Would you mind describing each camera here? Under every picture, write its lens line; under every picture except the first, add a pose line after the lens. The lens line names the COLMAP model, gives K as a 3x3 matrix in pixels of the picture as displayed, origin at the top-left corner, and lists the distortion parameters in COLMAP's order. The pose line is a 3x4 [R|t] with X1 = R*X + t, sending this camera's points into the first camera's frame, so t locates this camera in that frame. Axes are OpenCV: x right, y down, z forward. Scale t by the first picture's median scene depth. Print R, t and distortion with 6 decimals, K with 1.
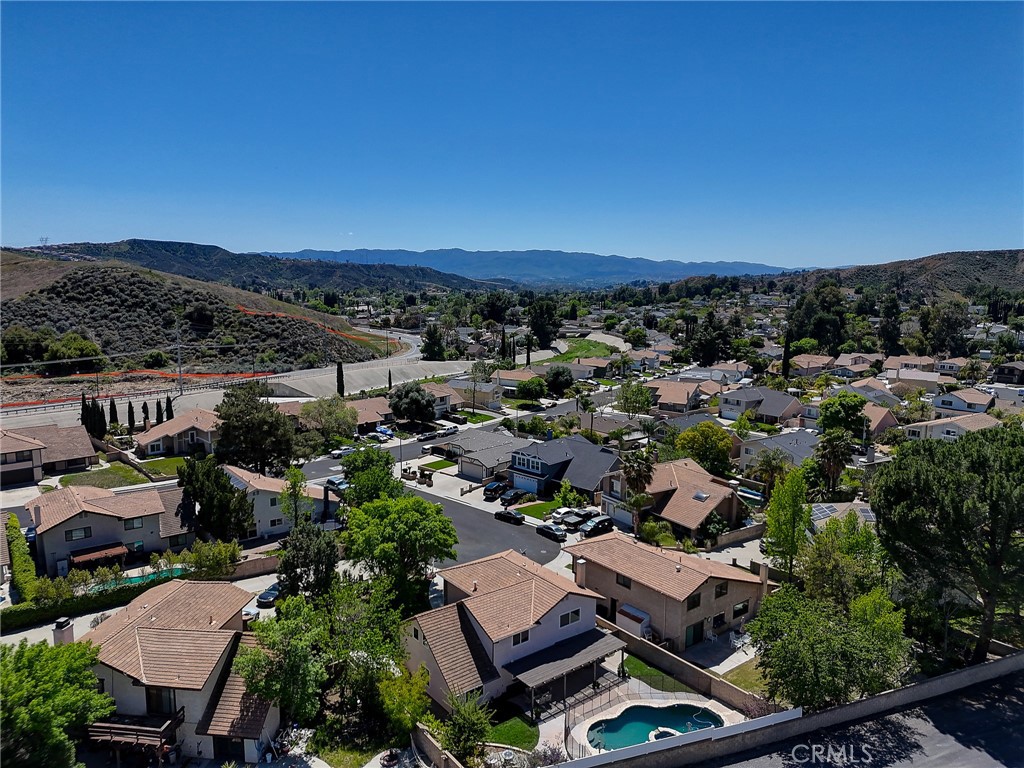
lens RADIAL K [[710.8, 0, 512.0], [0, 710.8, 384.0], [0, 0, 1]] dist [0.109169, -0.118240]
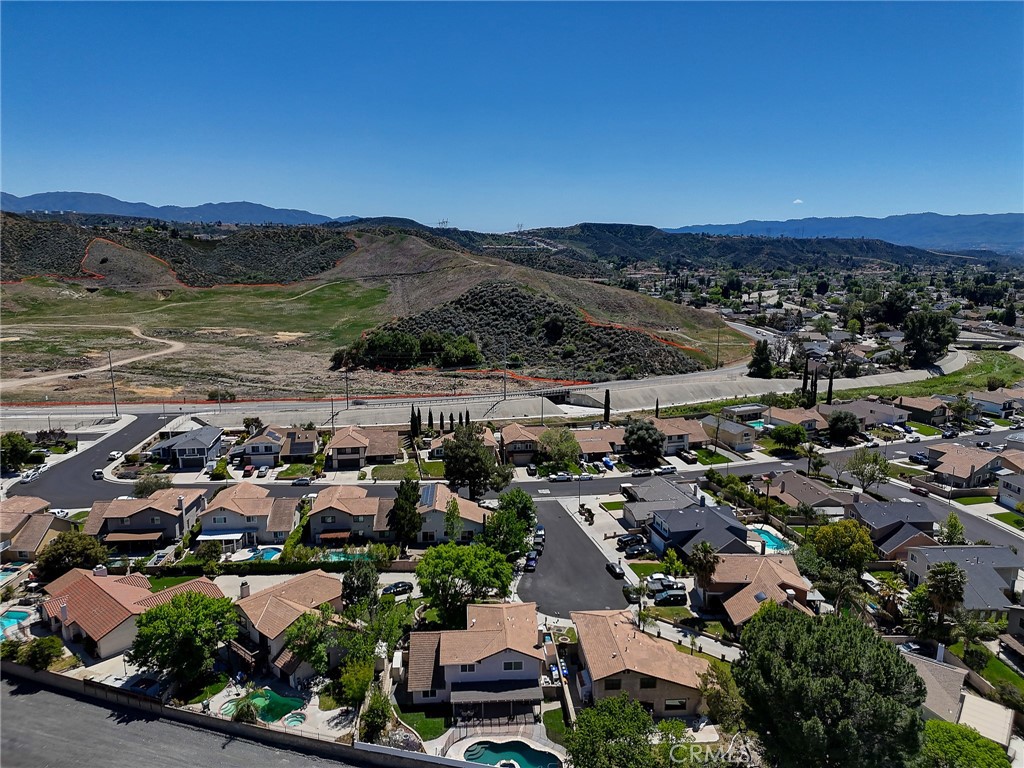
lens RADIAL K [[710.8, 0, 512.0], [0, 710.8, 384.0], [0, 0, 1]] dist [0.109169, -0.118240]
pose [[0.830429, 0.101782, -0.547748, 0.198976], [-0.079731, 0.994762, 0.063968, -0.077327], [0.551390, -0.009448, 0.834194, -0.040199]]
